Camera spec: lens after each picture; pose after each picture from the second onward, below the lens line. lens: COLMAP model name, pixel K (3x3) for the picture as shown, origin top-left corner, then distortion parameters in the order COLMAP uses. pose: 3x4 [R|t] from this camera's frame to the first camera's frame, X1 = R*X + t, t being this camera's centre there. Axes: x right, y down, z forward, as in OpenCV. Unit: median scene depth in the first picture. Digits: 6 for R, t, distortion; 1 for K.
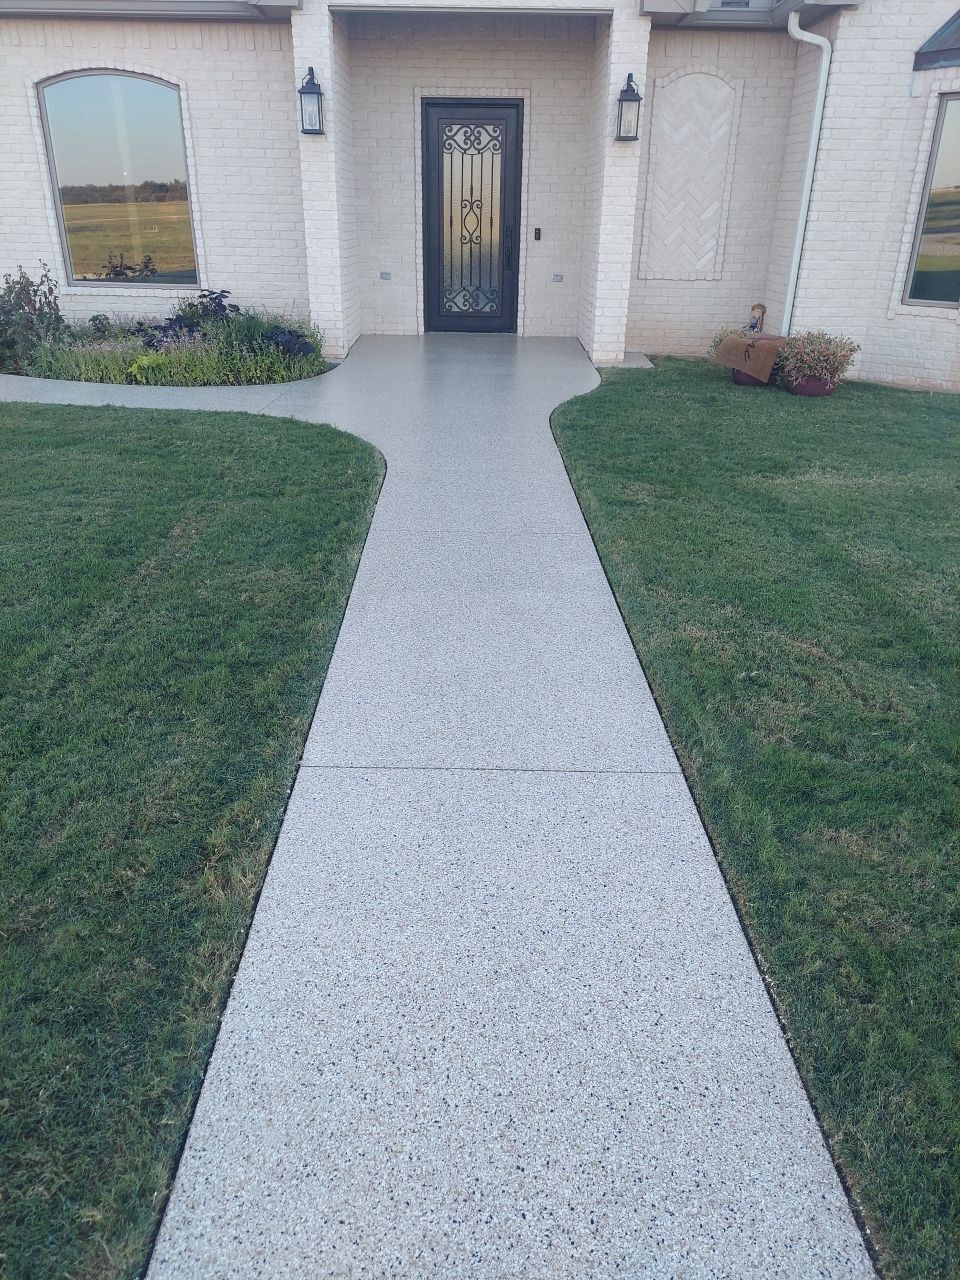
lens RADIAL K [[922.8, 0, 482.5], [0, 922.8, 636.6], [0, 0, 1]] dist [0.086816, -0.090200]
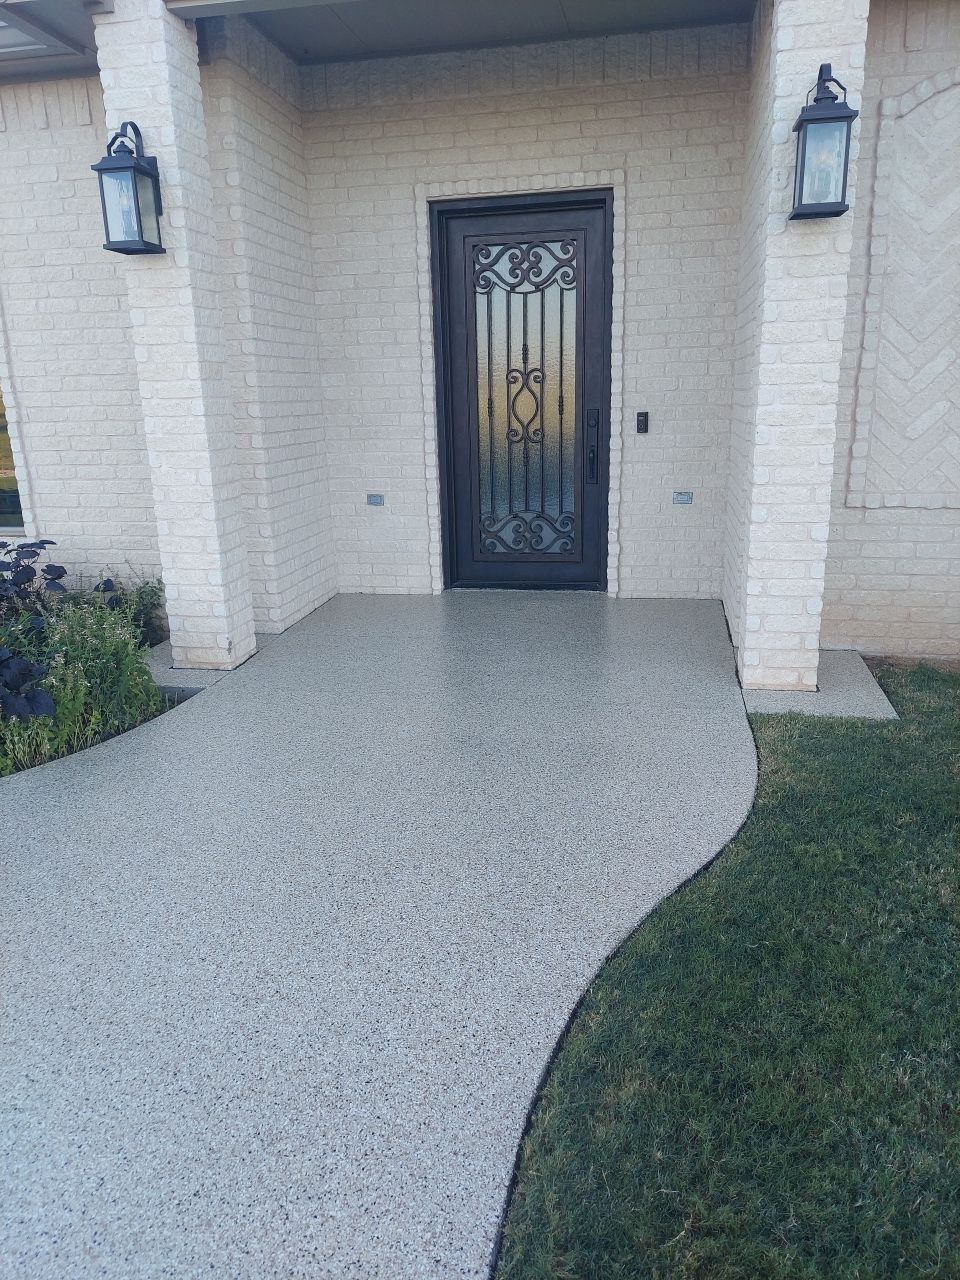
lens RADIAL K [[922.8, 0, 482.5], [0, 922.8, 636.6], [0, 0, 1]] dist [0.086816, -0.090200]
pose [[0.981172, 0.012274, -0.192748, 0.075523], [-0.044074, 0.985875, -0.161577, -0.225956], [0.188042, 0.167030, 0.967854, 0.502325]]
